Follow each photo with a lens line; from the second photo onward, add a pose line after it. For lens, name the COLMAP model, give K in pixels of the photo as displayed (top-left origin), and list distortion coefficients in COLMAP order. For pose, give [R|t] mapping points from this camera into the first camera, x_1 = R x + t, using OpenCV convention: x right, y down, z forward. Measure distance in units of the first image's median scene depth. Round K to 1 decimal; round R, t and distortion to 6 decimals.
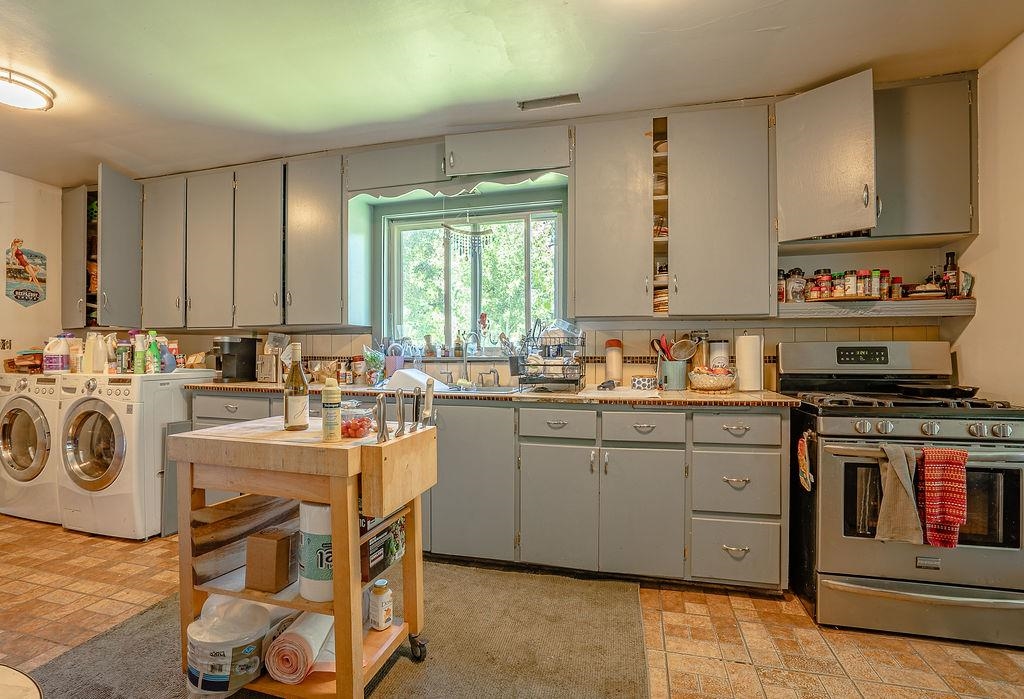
lens RADIAL K [[488.6, 0, 508.0], [0, 488.6, 353.9], [0, 0, 1]] dist [-0.053941, 0.018637]
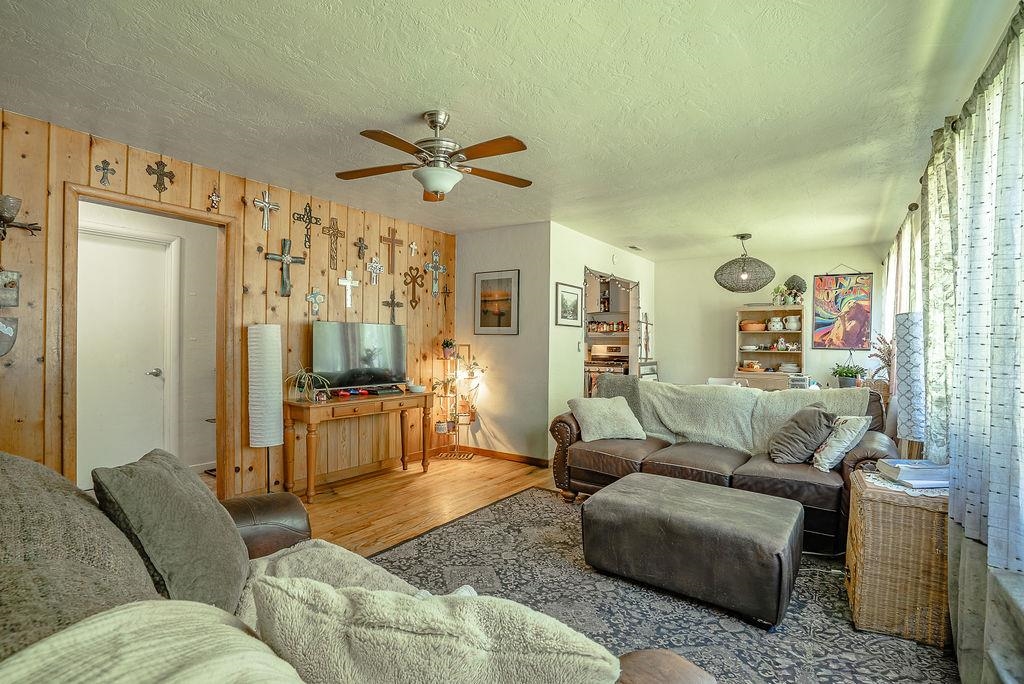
lens RADIAL K [[478.0, 0, 508.7], [0, 478.0, 343.8], [0, 0, 1]] dist [-0.063768, 0.022487]
pose [[0.935122, 0.007590, -0.354244, 1.198159], [-0.009046, 0.999956, -0.002454, -0.020649], [0.354210, 0.005500, 0.935150, -2.070620]]
